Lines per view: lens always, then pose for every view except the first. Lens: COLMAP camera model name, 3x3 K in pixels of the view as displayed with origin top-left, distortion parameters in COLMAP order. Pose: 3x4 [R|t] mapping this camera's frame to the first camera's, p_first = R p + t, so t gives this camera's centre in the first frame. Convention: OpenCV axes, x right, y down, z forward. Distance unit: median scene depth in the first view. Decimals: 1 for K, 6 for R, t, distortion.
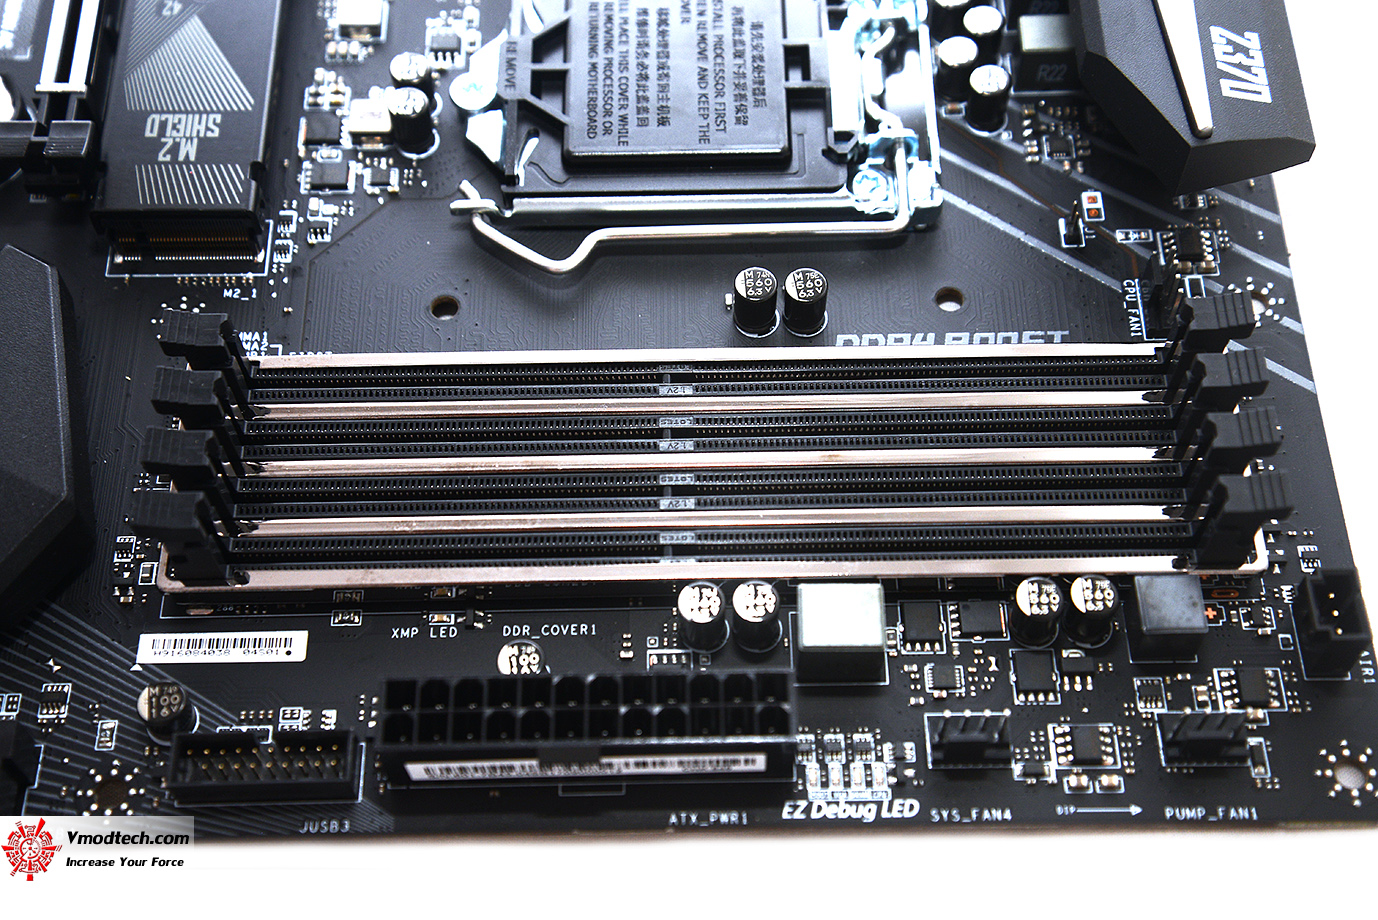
lens RADIAL K [[1868.8, 0, 689.0], [0, 1868.8, 460.0], [0, 0, 1]] dist [0.138445, 0.020321]
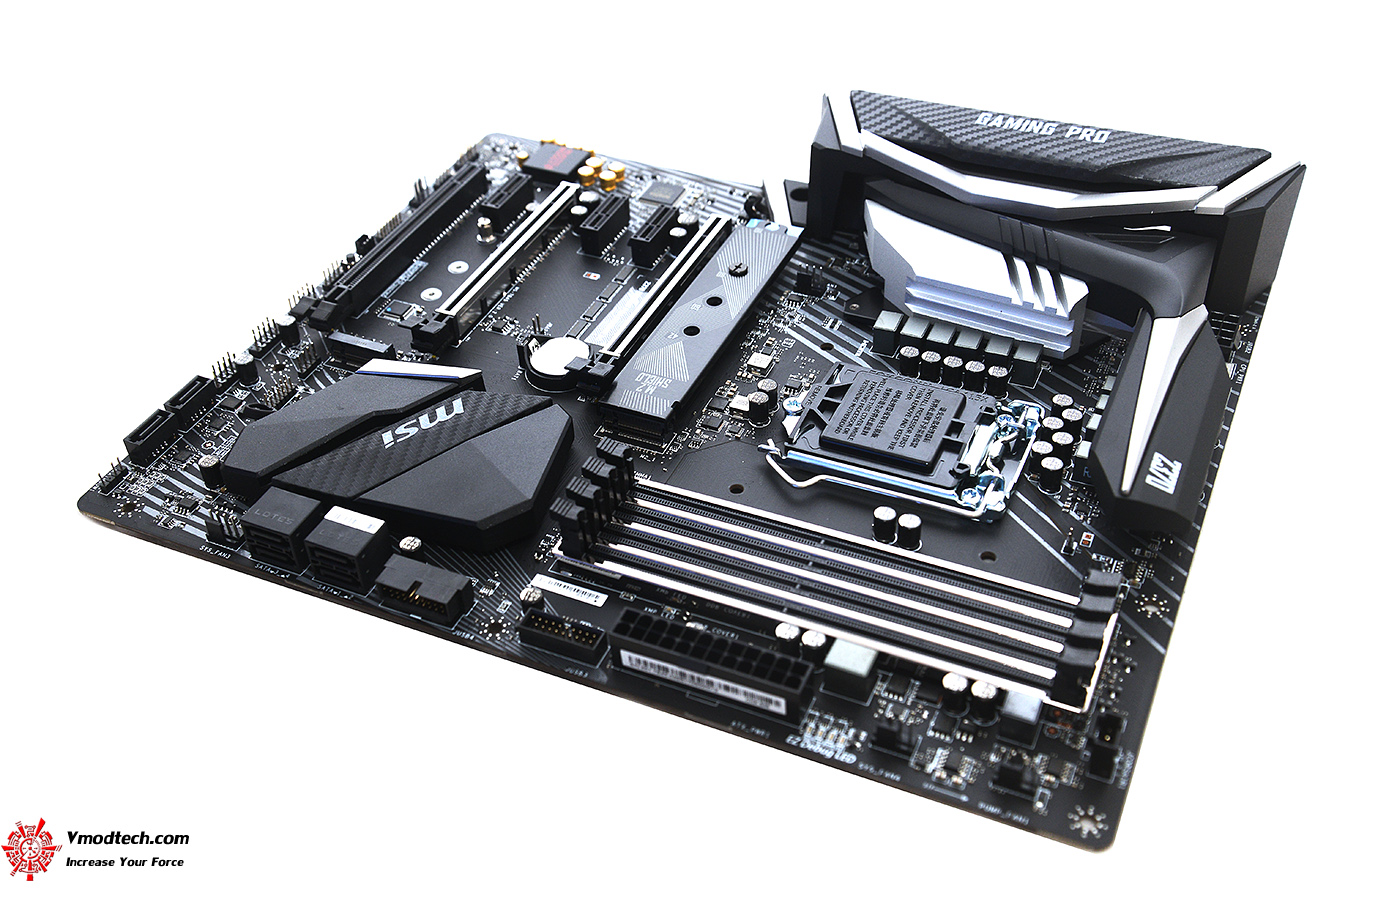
lens RADIAL K [[1451.2, 0, 689.0], [0, 1451.2, 460.0], [0, 0, 1]] dist [0.070771, 0.009418]
pose [[0.903237, 0.257143, -0.343569, 0.339143], [-0.351711, 0.902295, -0.249324, 0.287481], [0.245889, 0.346035, 0.905427, -0.400599]]
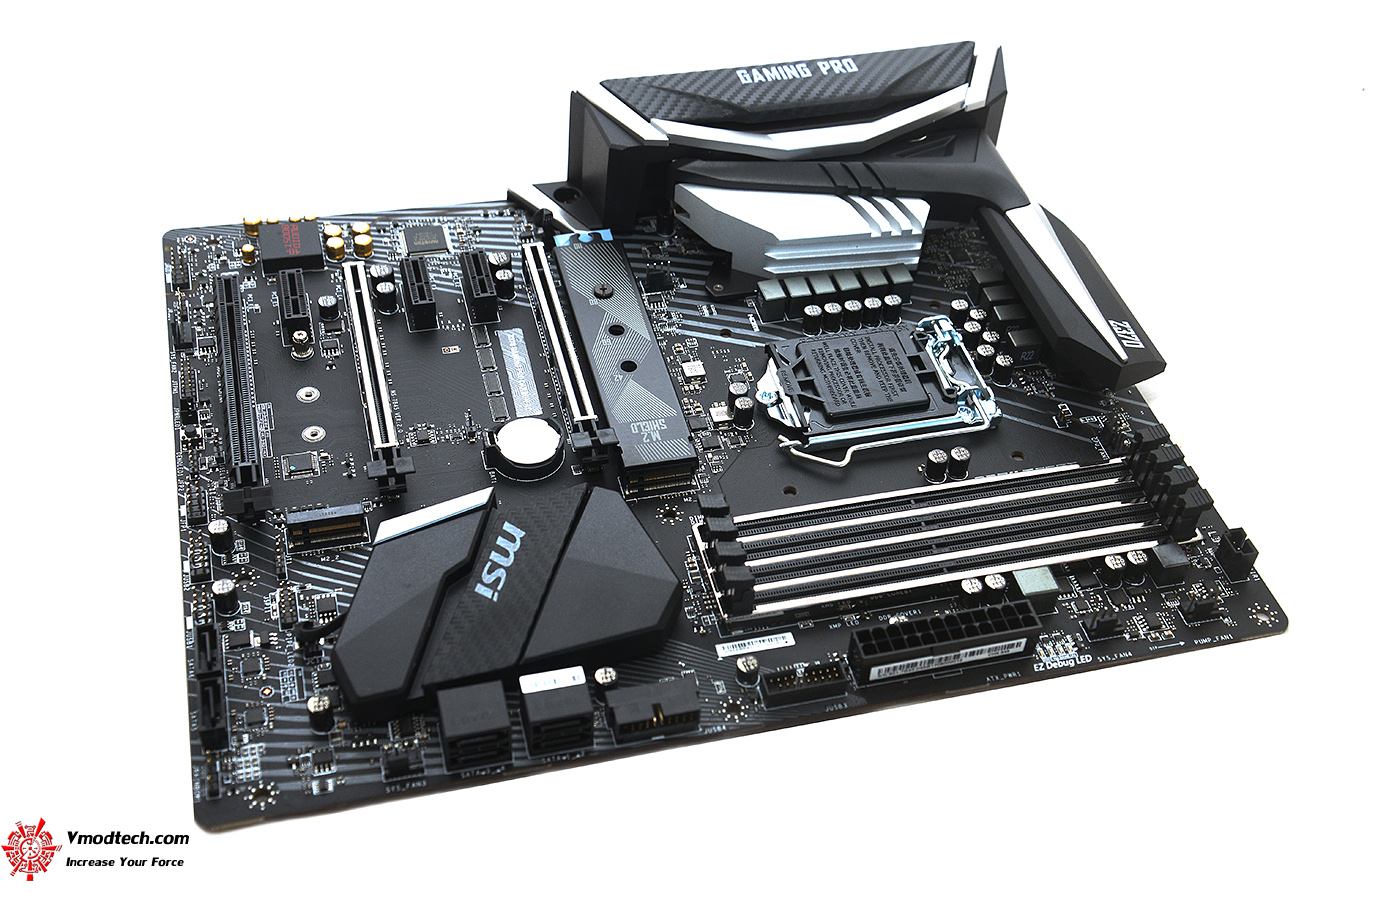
lens RADIAL K [[1623.1, 0, 689.0], [0, 1623.1, 460.0], [0, 0, 1]] dist [0.120787, 0.023235]
pose [[0.970472, -0.128551, 0.204103, -0.596128], [0.174025, 0.959065, -0.223404, 0.264607], [-0.167029, 0.252327, 0.953117, -0.690475]]
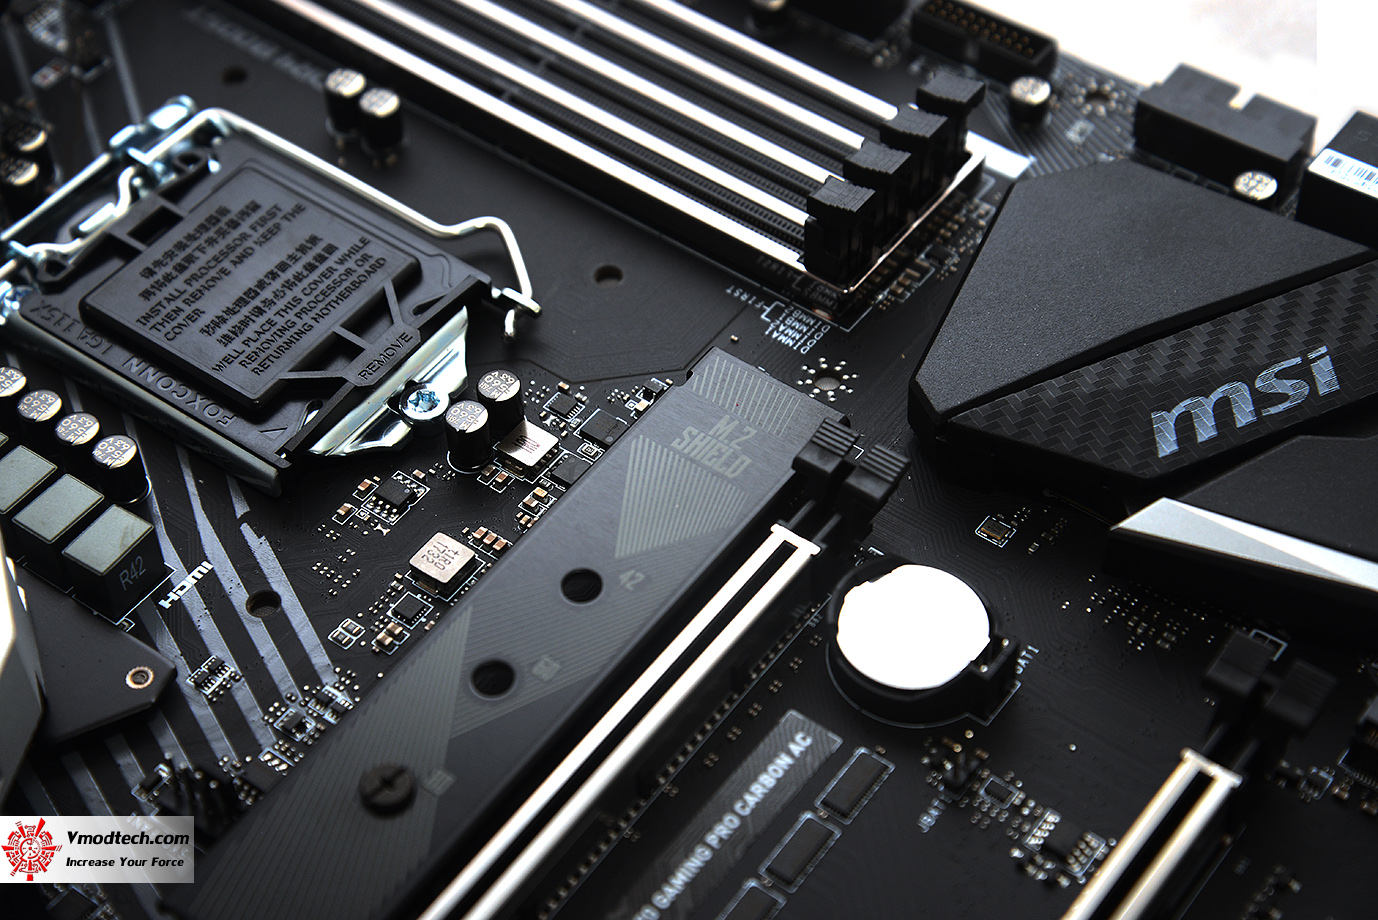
lens RADIAL K [[2772.7, 0, 683.5], [0, 2772.7, 419.8], [0, 0, 1]] dist [0.383976, 0.044852]
pose [[-0.789544, -0.434695, 0.433197, -0.833301], [0.550869, -0.190884, 0.812469, -1.272597], [-0.270486, 0.880116, 0.390172, 0.478087]]
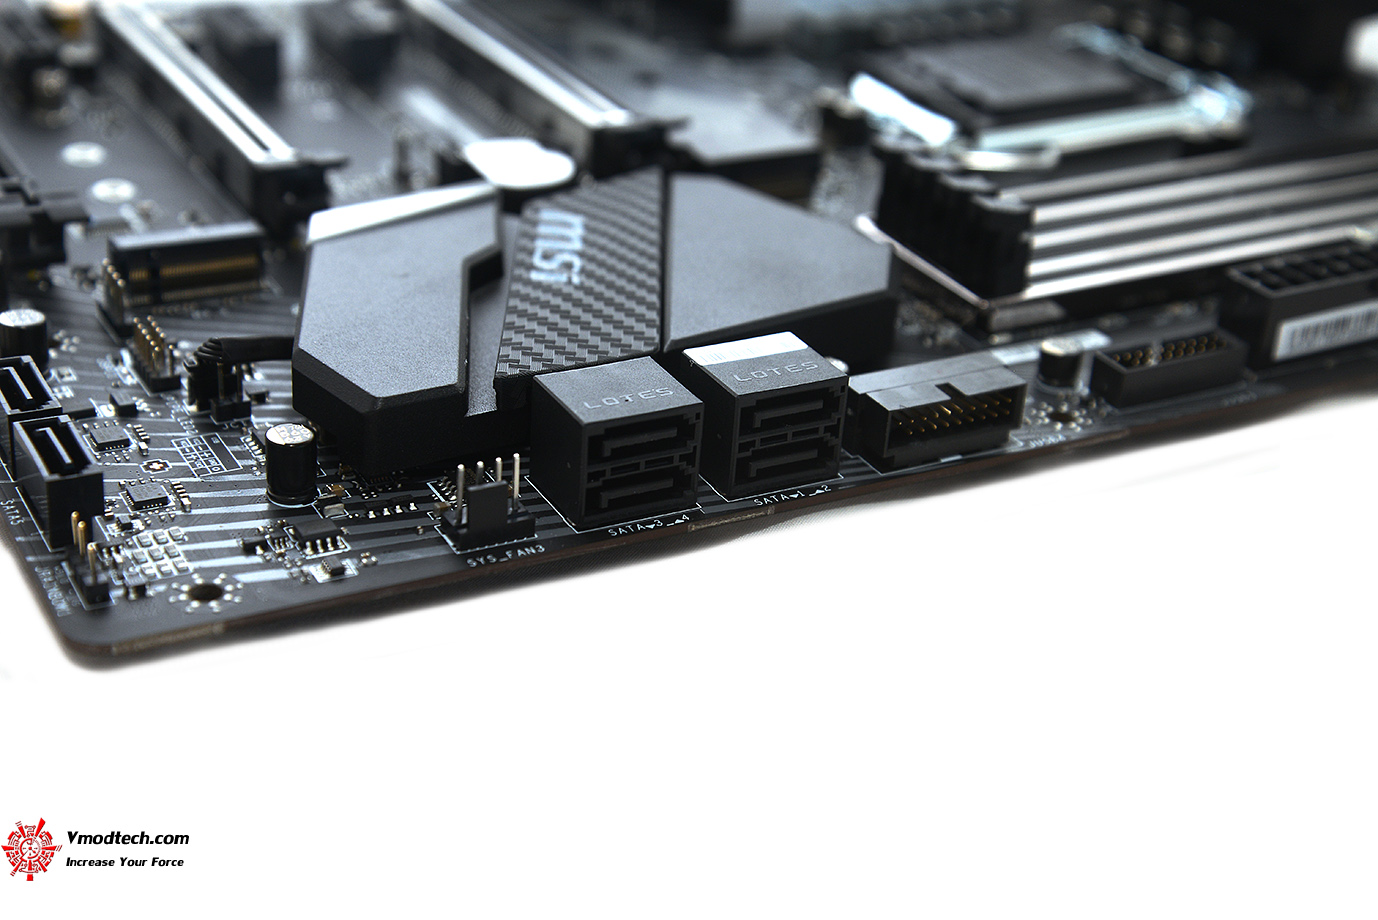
lens RADIAL K [[2063.8, 0, 690.6], [0, 2063.8, 459.8], [0, 0, 1]] dist [0.031889, 0.027687]
pose [[0.882288, -0.164222, 0.441134, -0.897917], [0.369044, 0.823068, -0.431701, 0.553653], [-0.292188, 0.543682, 0.786788, 0.104069]]
